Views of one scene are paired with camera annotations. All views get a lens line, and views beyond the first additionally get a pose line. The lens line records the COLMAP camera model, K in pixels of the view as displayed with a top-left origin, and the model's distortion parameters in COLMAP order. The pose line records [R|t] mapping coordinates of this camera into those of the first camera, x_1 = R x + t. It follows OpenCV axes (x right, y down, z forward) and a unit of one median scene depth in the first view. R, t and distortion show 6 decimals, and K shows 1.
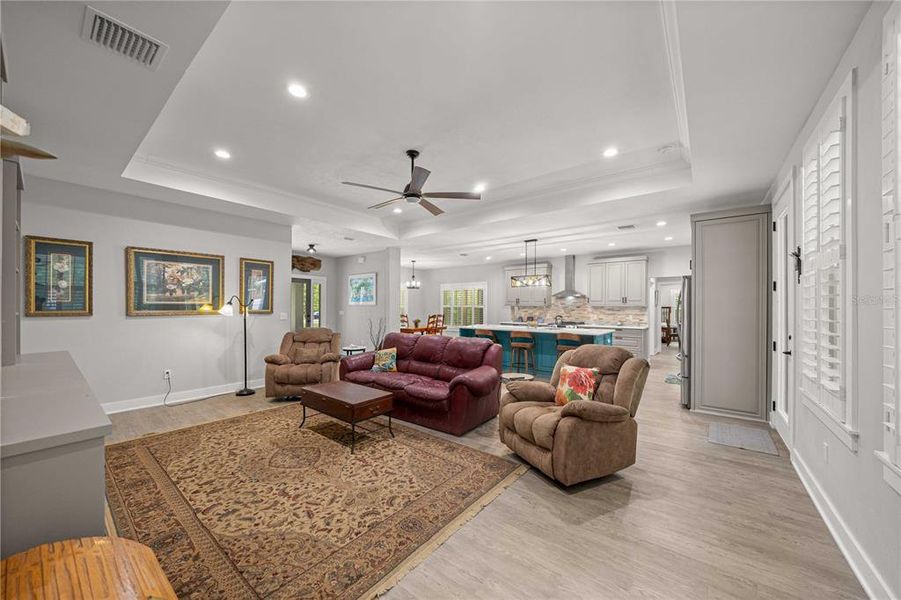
lens RADIAL K [[323.7, 0, 452.4], [0, 323.7, 305.0], [0, 0, 1]] dist [-0.010225, 0.000238]
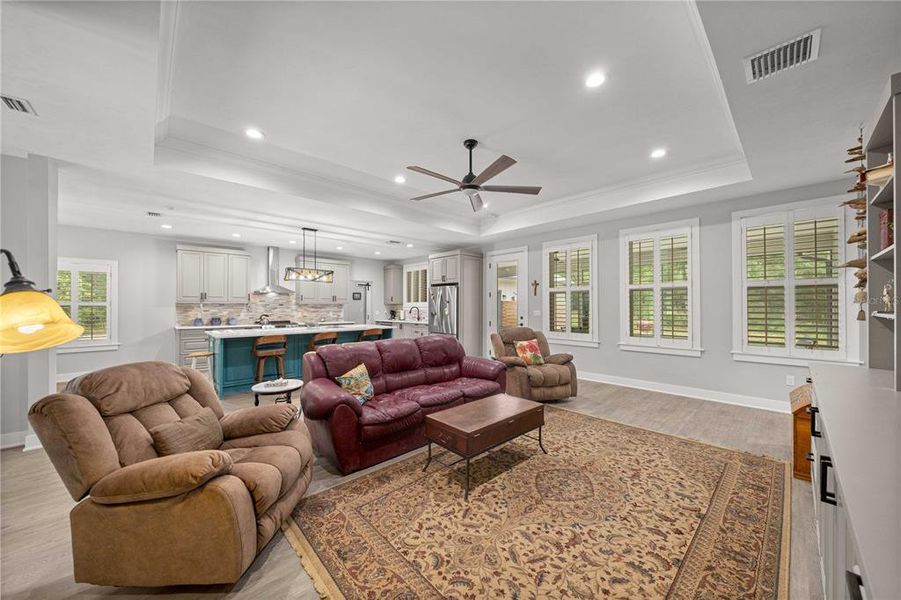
lens RADIAL K [[323.7, 0, 449.2], [0, 323.7, 303.1], [0, 0, 1]] dist [-0.010225, 0.000238]
pose [[0.162618, 0.002061, 0.986687, -1.478621], [-0.004202, 0.999990, -0.001396, 0.002418], [-0.986680, -0.003919, 0.162625, 1.256001]]
